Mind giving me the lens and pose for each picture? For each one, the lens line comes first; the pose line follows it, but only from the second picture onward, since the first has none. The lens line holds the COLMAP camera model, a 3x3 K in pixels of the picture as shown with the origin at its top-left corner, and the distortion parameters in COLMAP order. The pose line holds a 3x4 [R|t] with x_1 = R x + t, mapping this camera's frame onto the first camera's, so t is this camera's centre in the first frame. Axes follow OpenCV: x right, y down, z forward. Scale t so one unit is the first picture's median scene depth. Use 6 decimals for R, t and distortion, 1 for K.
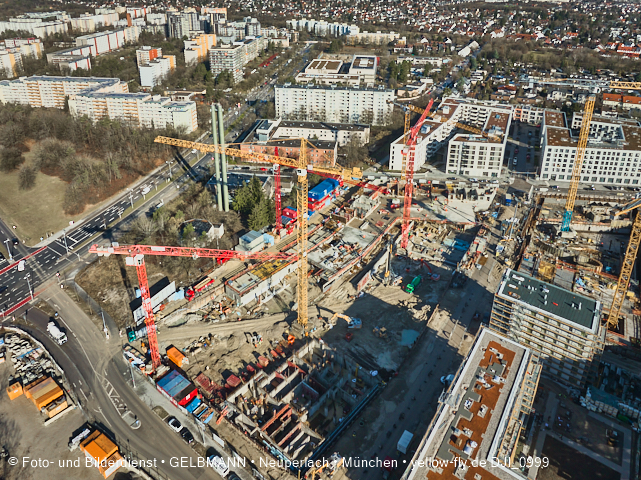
lens RADIAL K [[462.5, 0, 312.5], [0, 462.5, 135.0], [0, 0, 1]] dist [-0.037100, 0.006507]
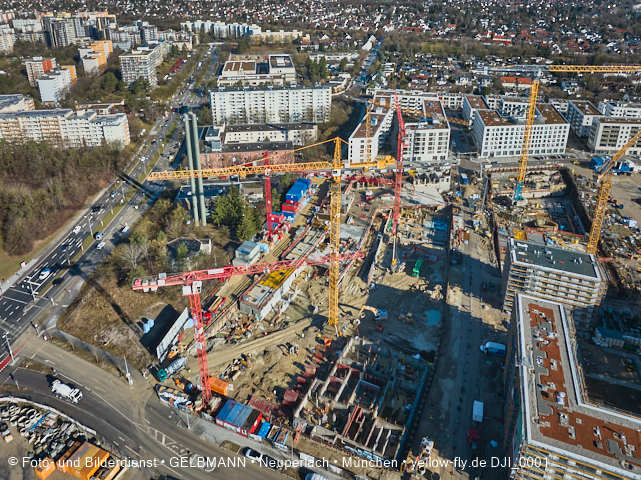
lens RADIAL K [[462.8, 0, 320.5], [0, 462.8, 134.3], [0, 0, 1]] dist [-0.036377, 0.004787]
pose [[0.962256, -0.092996, 0.255765, -0.182566], [0.092831, 0.995600, 0.012745, -0.010556], [-0.255825, 0.011479, 0.966655, 0.026753]]
